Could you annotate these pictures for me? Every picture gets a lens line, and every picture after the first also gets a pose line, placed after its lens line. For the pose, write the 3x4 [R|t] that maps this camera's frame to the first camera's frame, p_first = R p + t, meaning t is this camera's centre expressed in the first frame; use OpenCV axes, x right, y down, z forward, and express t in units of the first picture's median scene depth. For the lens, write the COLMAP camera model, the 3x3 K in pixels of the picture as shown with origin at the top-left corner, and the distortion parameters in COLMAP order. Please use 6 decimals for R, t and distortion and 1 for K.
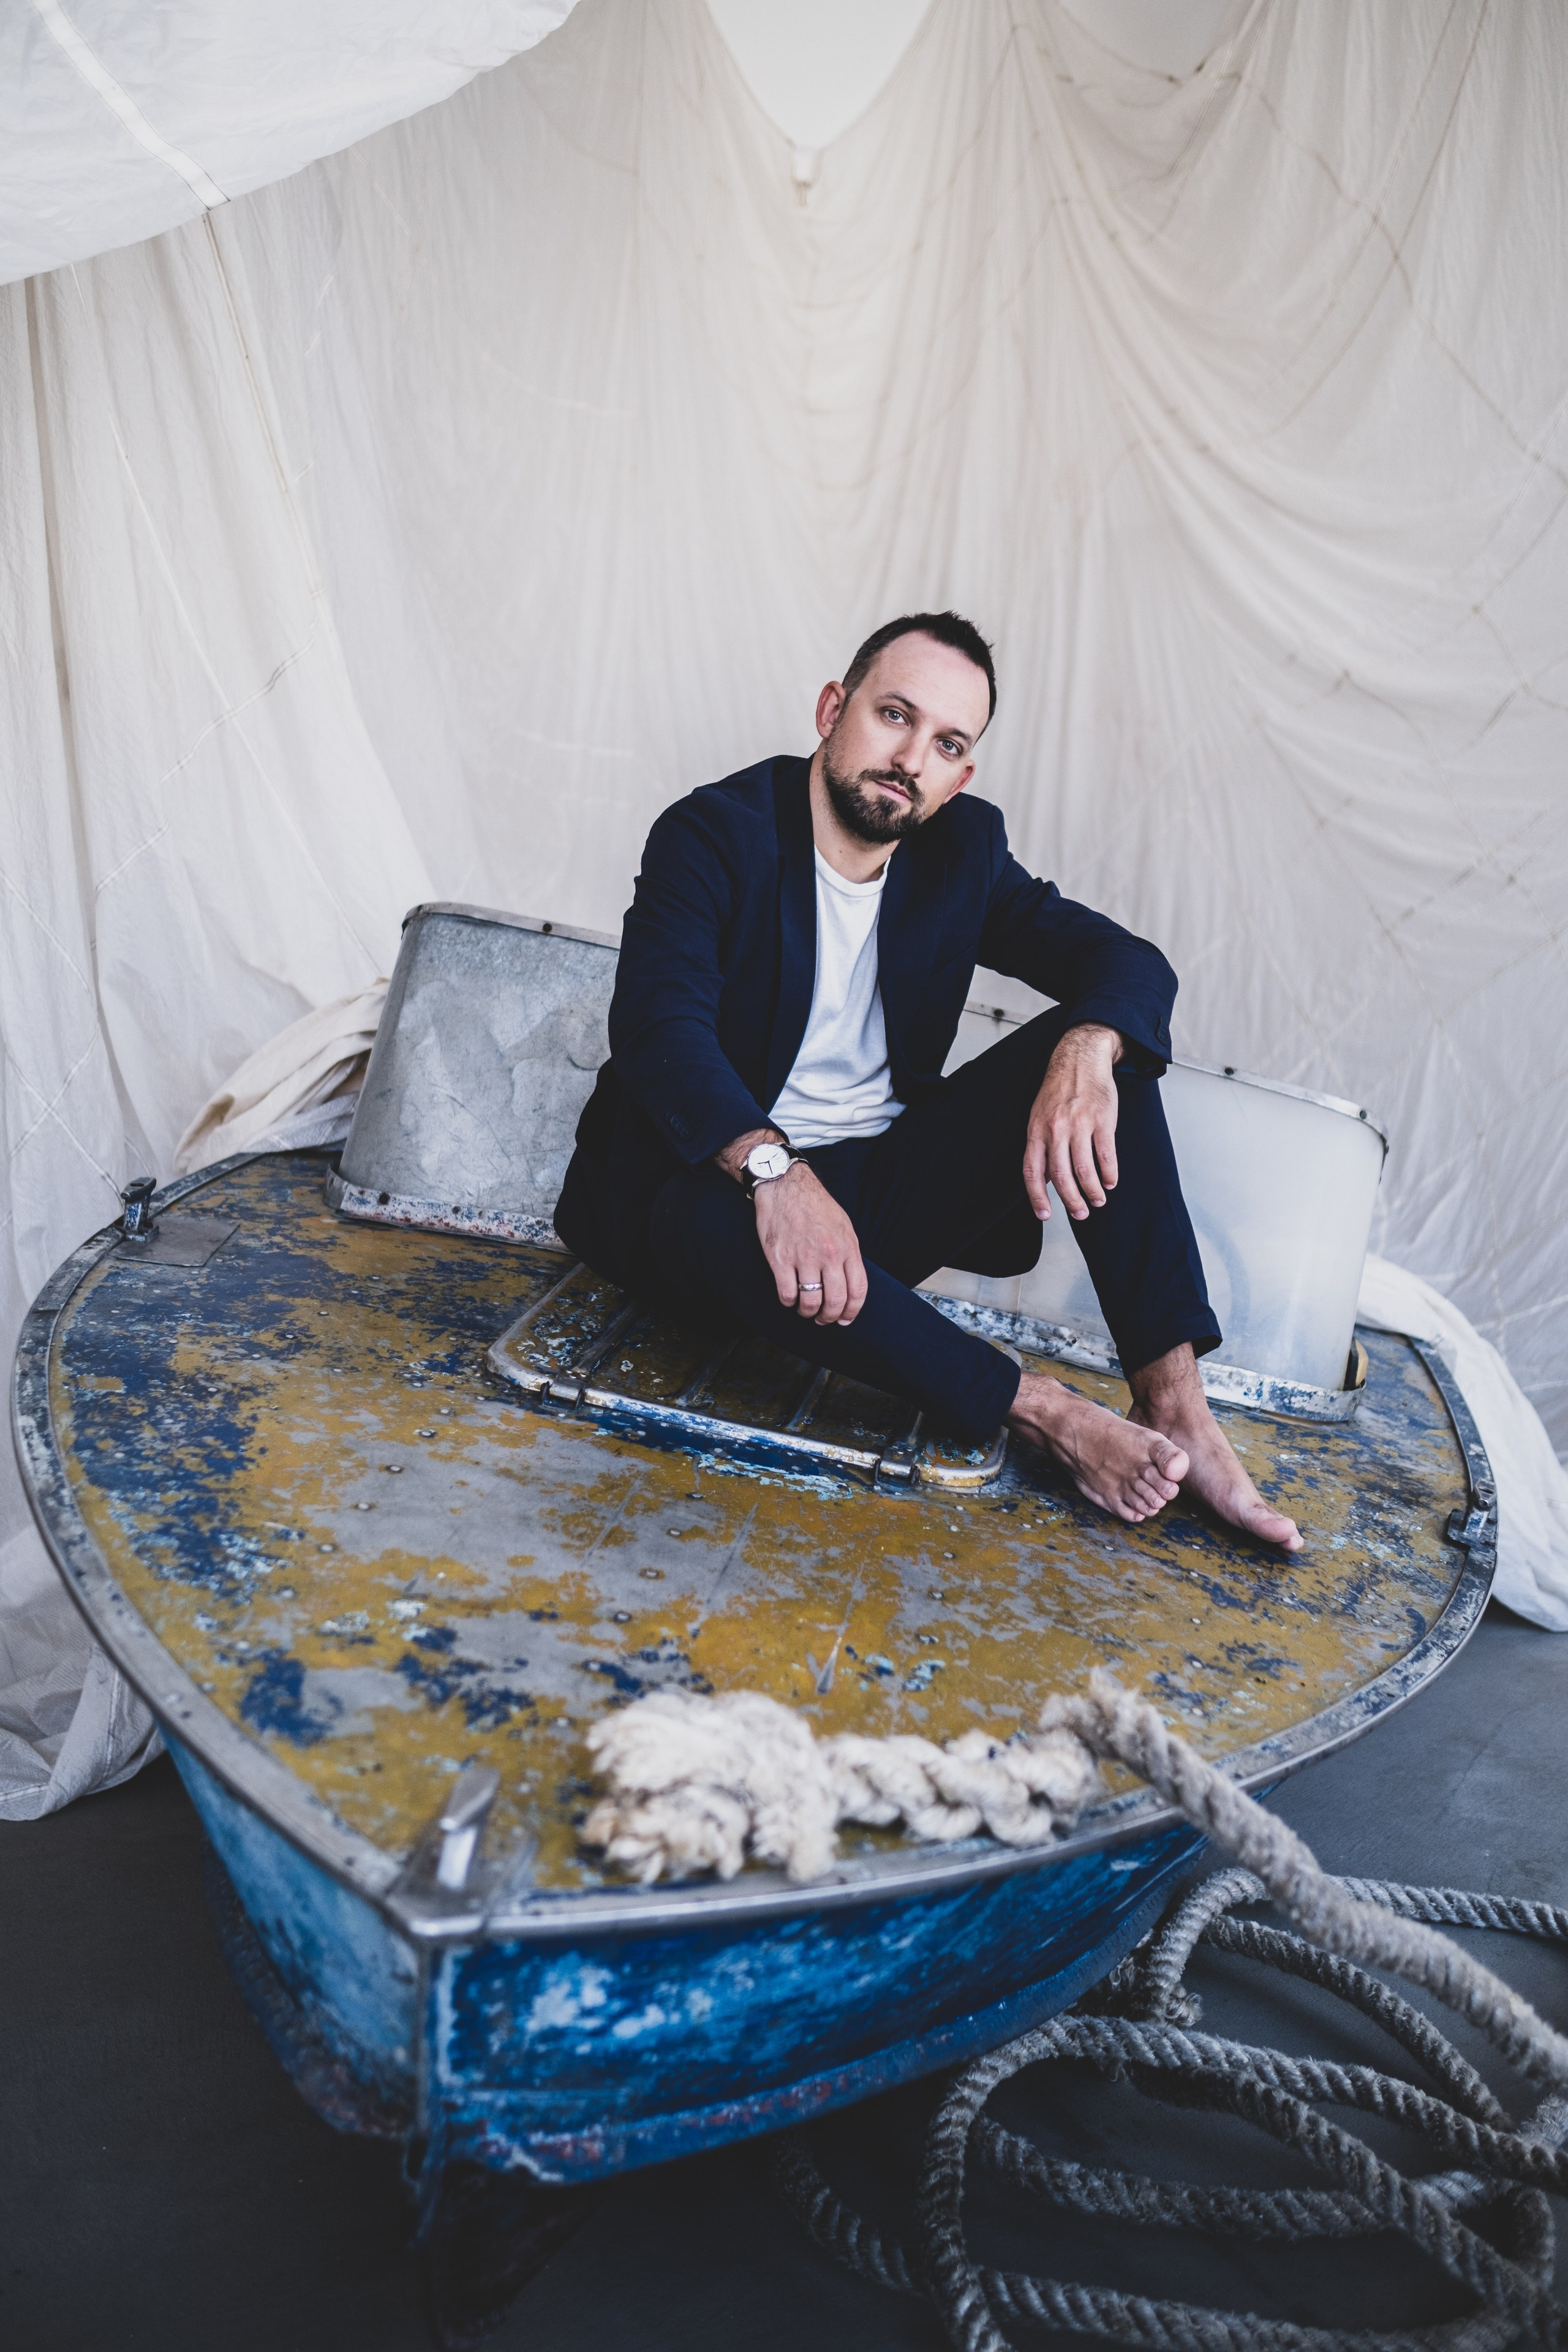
lens RADIAL K [[2843.4, 0, 674.5], [0, 2843.4, 1265.4], [0, 0, 1]] dist [0.011407, 0.009466]
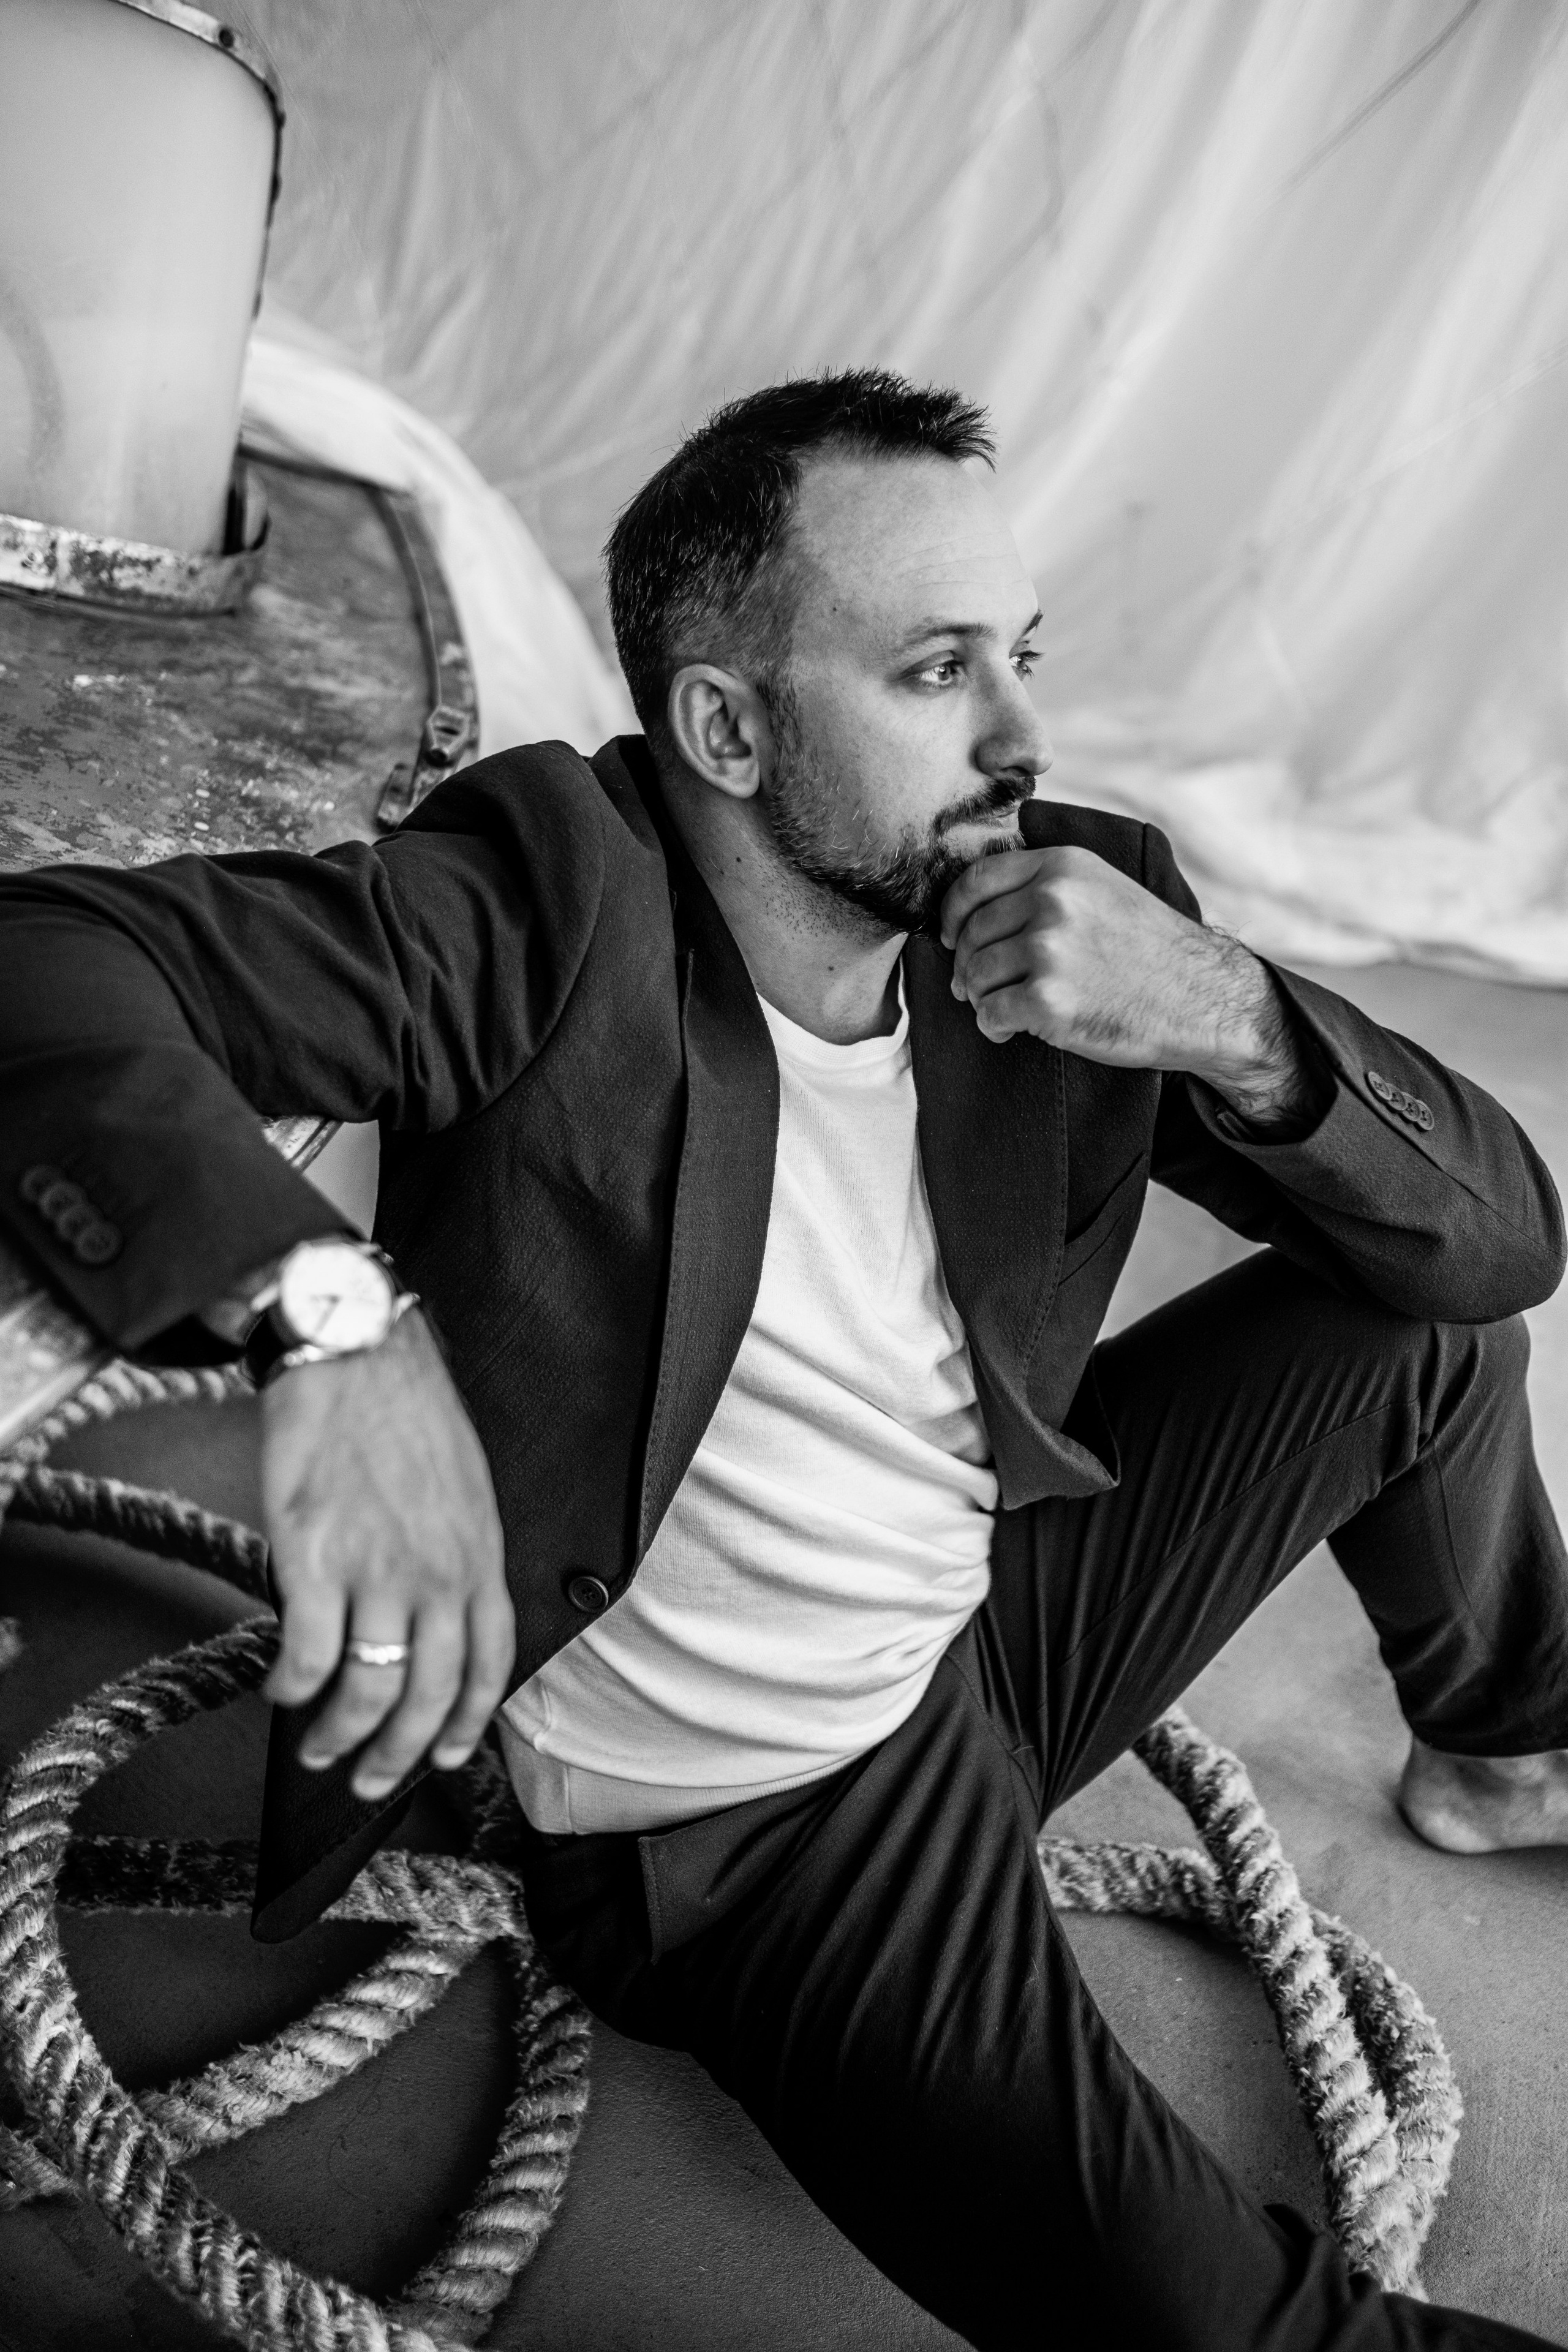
lens RADIAL K [[2843.4, 0, 674.5], [0, 2843.4, 1265.4], [0, 0, 1]] dist [0.011407, 0.009466]
pose [[0.949966, -0.104802, 0.294246, 0.146907], [0.023117, 0.963037, 0.268375, 0.031432], [-0.311496, -0.248145, 0.917276, 0.437913]]
